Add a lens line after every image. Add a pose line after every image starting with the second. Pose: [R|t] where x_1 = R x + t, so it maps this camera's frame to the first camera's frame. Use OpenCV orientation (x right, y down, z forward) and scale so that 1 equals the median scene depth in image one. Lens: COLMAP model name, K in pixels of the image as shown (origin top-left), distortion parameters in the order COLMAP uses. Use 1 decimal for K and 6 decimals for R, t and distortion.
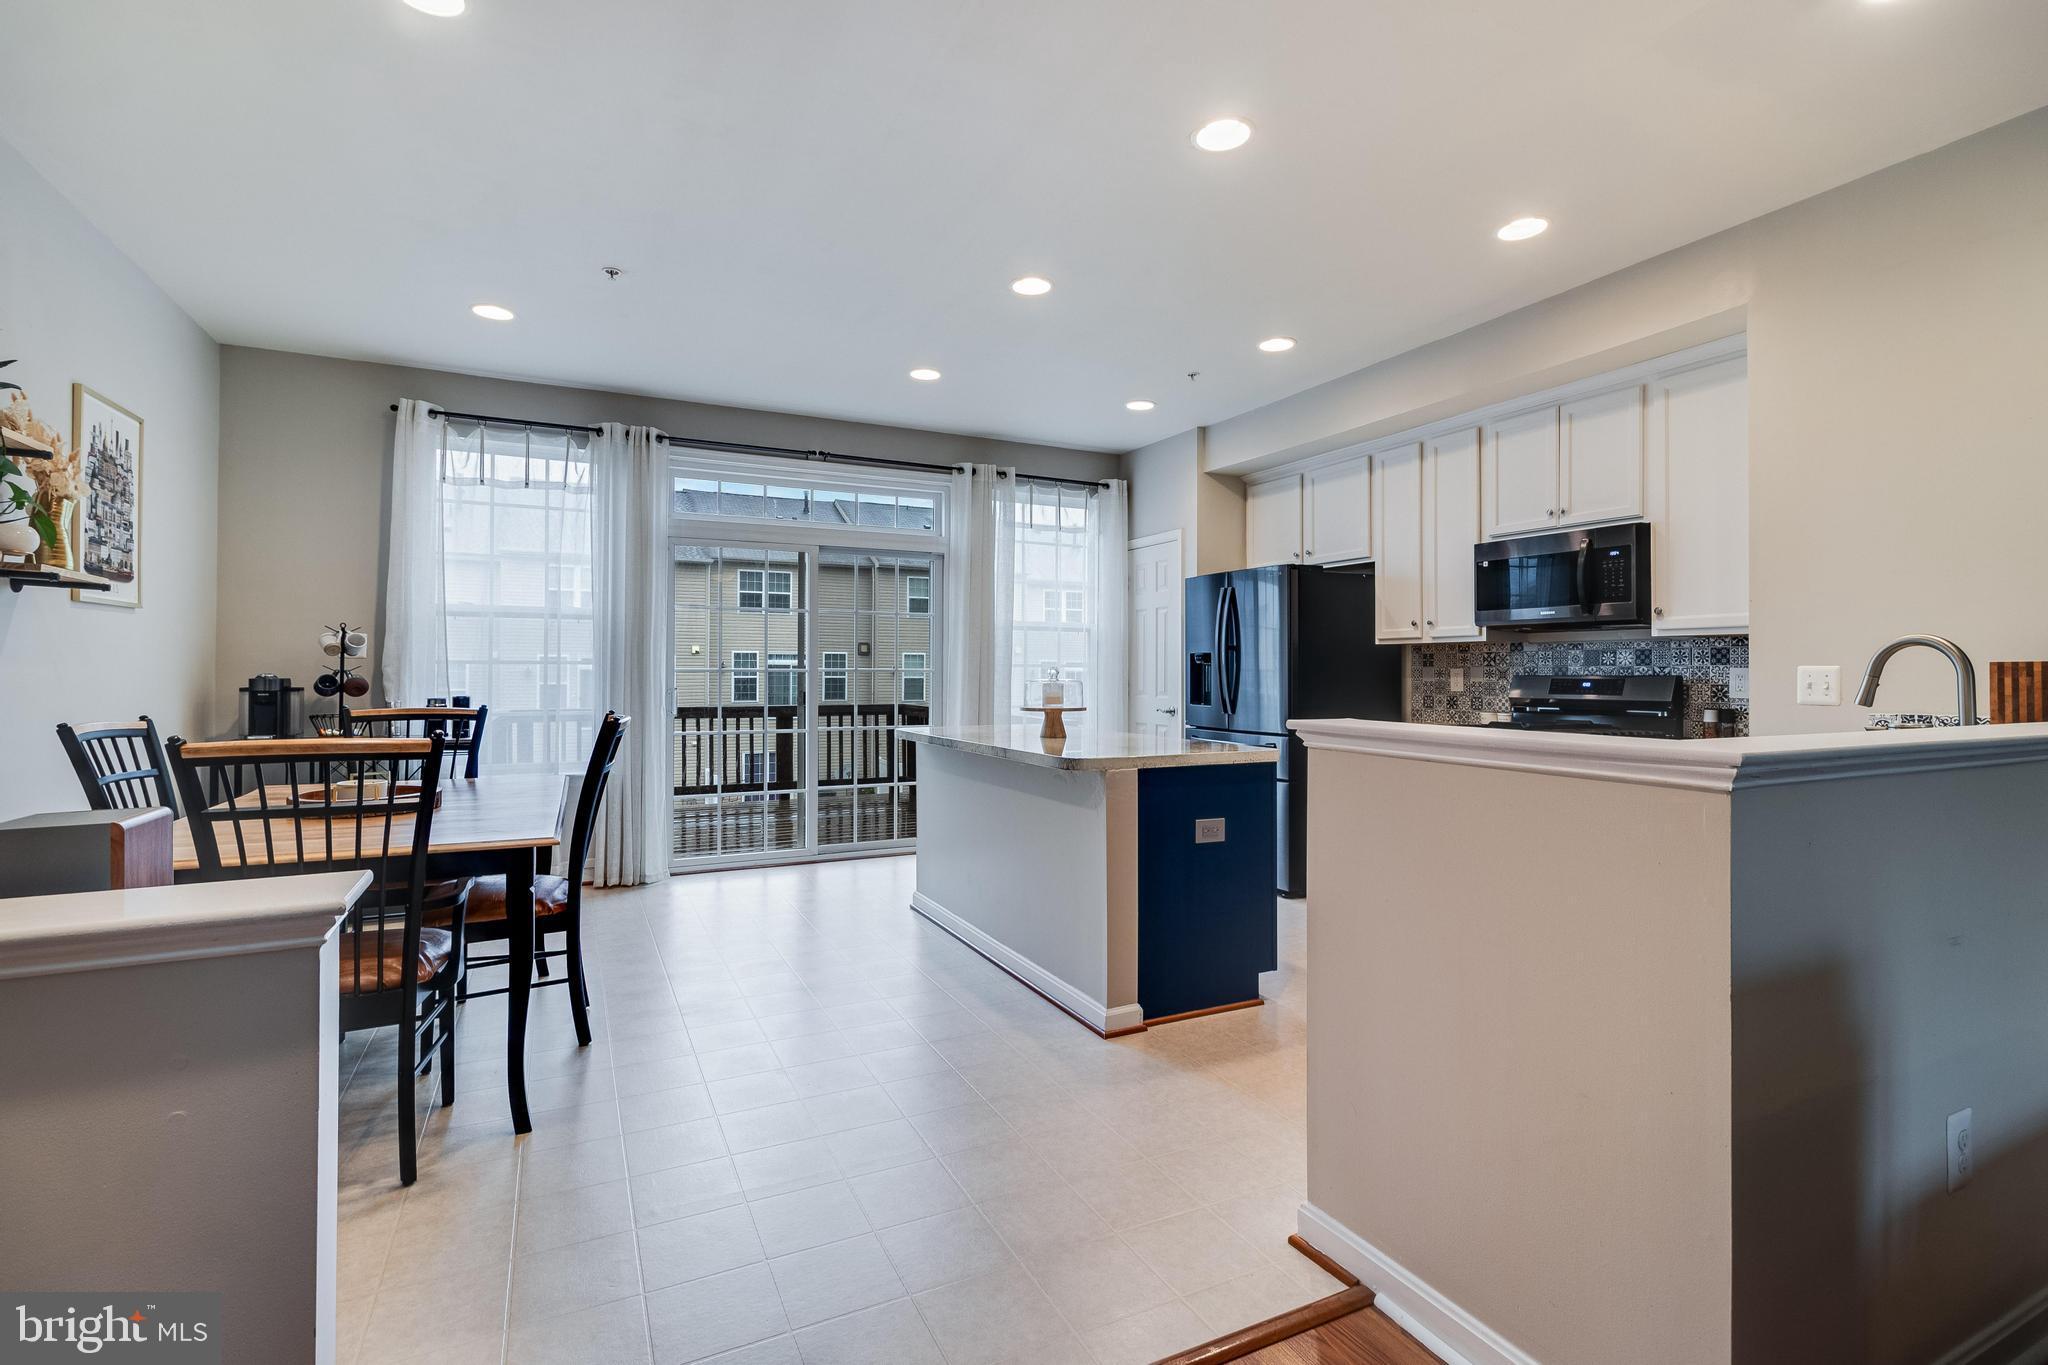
lens RADIAL K [[935.4, 0, 1026.2], [0, 935.4, 703.1], [0, 0, 1]] dist [-0.002487, -0.000127]
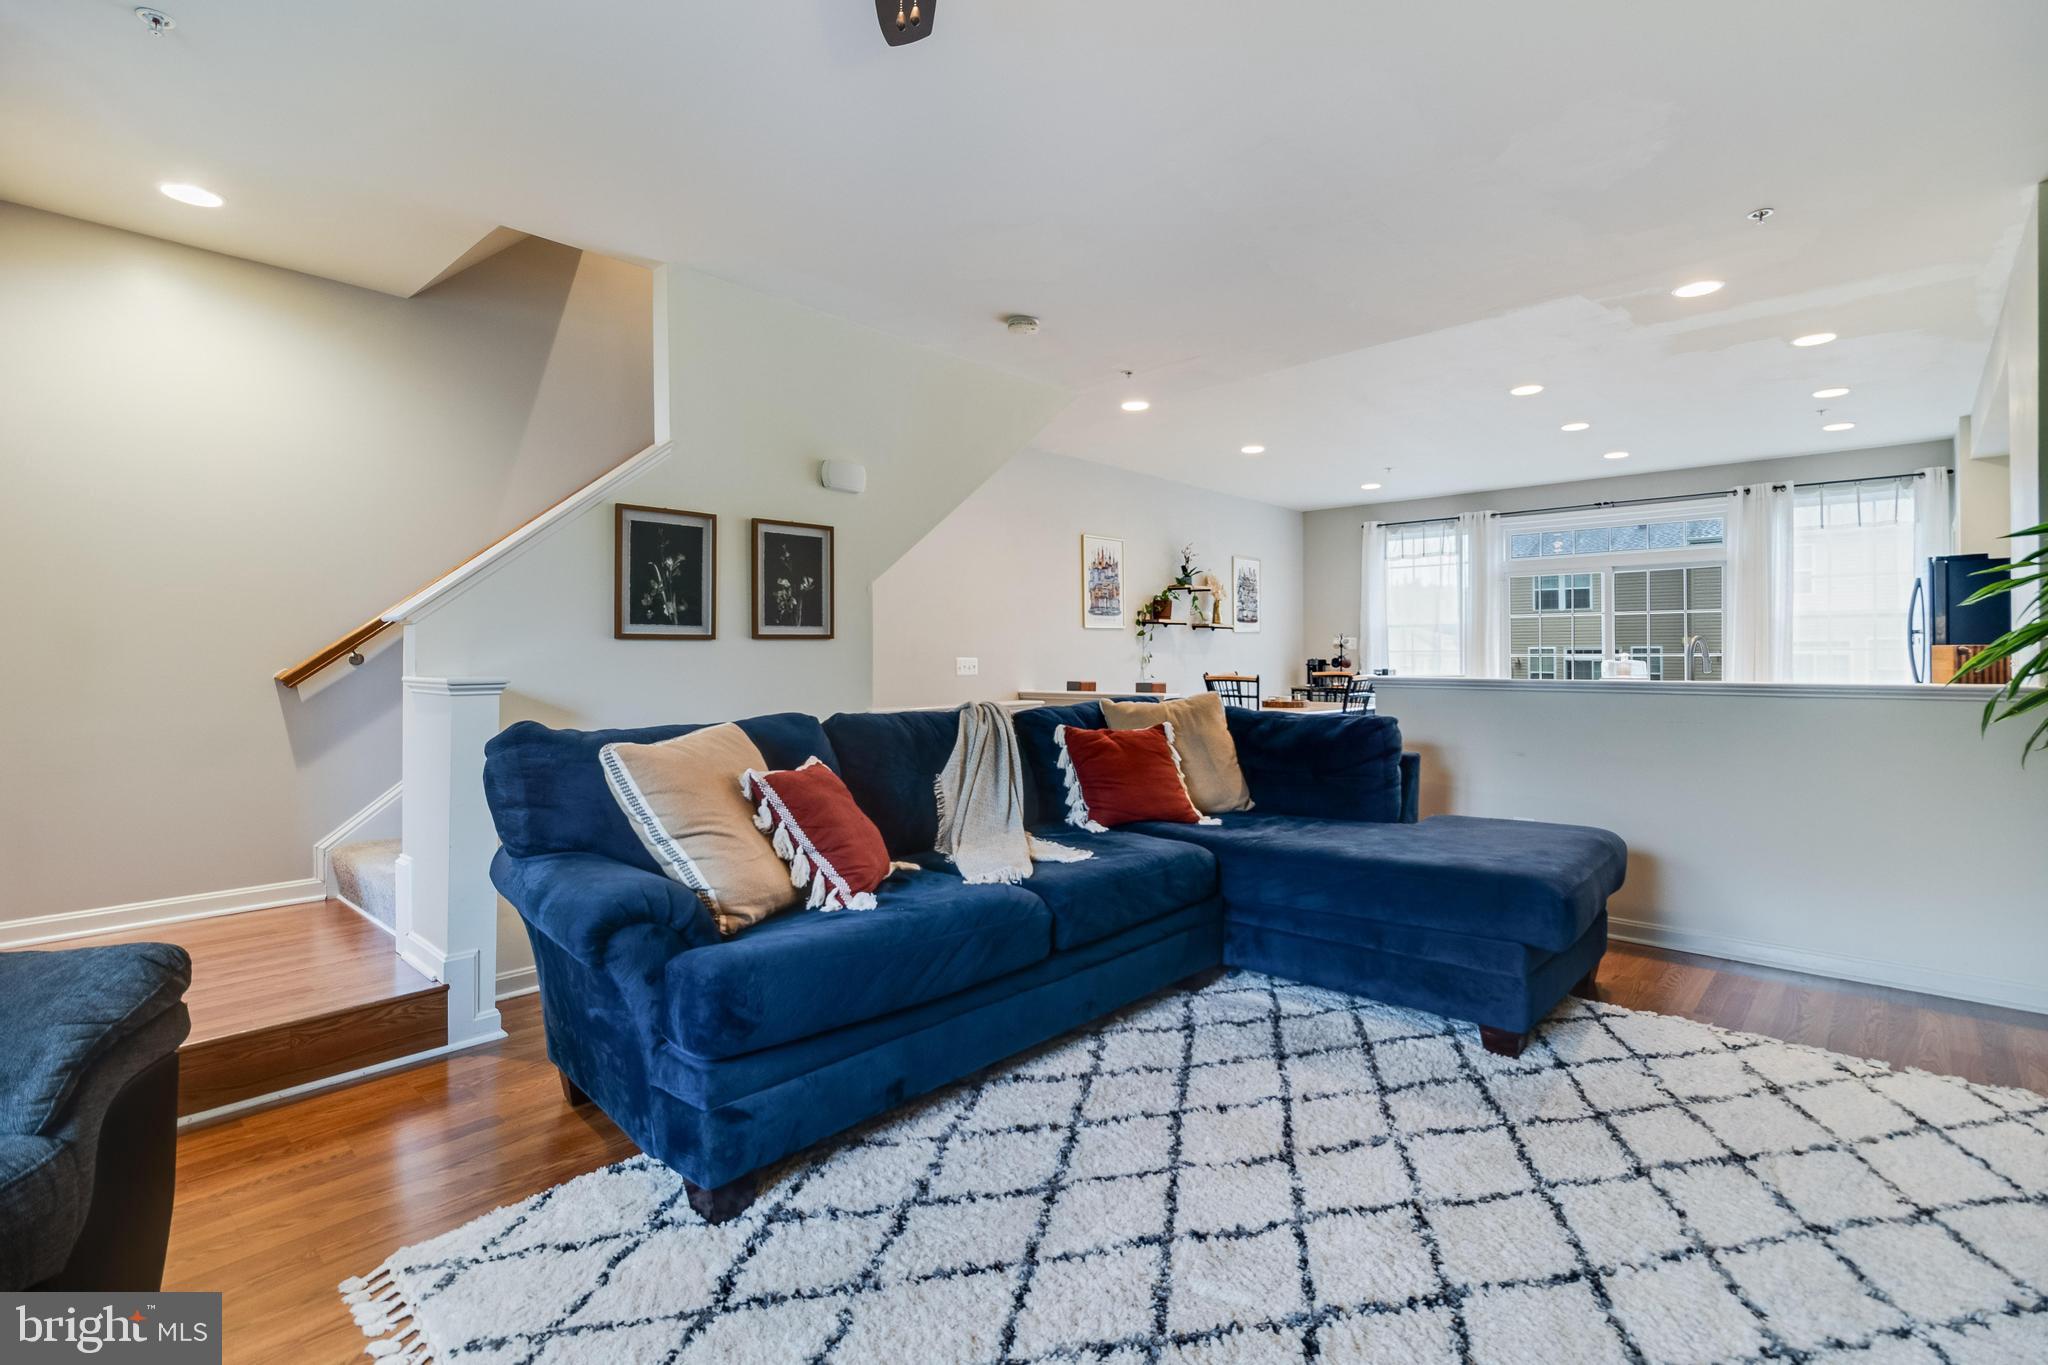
lens RADIAL K [[969.8, 0, 1028.9], [0, 969.8, 654.3], [0, 0, 1]] dist [-0.001413, -0.000140]
pose [[0.357183, -0.005326, -0.934019, 0.954057], [-0.027672, 0.999484, -0.016281, 0.015361], [0.933624, 0.031661, 0.356852, -0.392418]]
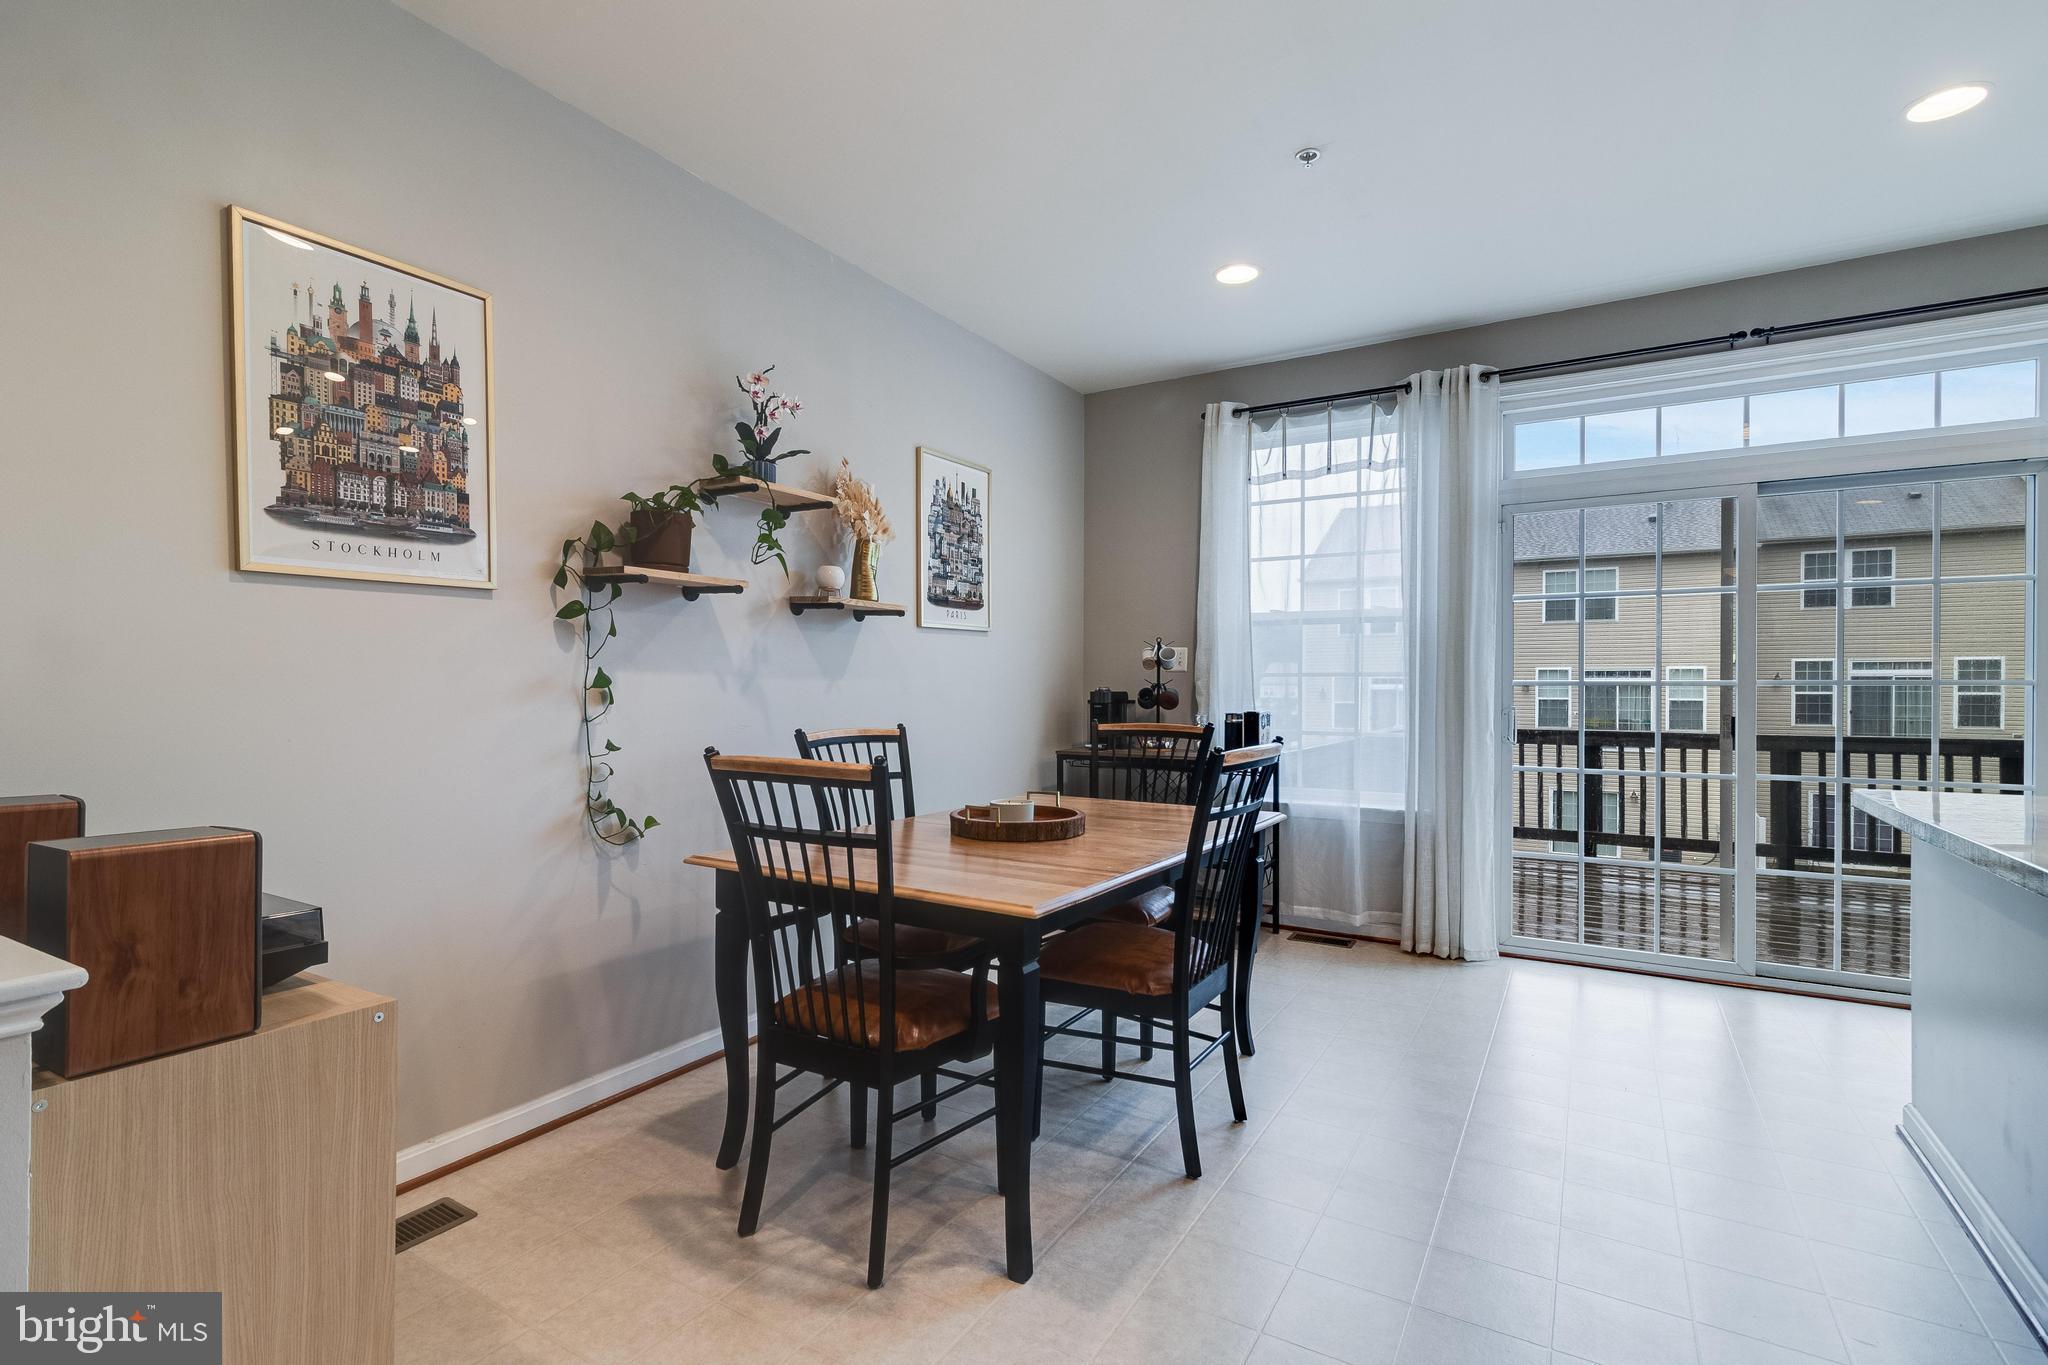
lens RADIAL K [[948.9, 0, 1026.2], [0, 948.9, 698.4], [0, 0, 1]] dist [0.001198, 0.000280]
pose [[0.533203, 0.011066, -0.845915, 0.064392], [-0.028495, 0.999582, -0.004885, -0.008924], [0.845507, 0.026709, 0.533296, 0.292766]]
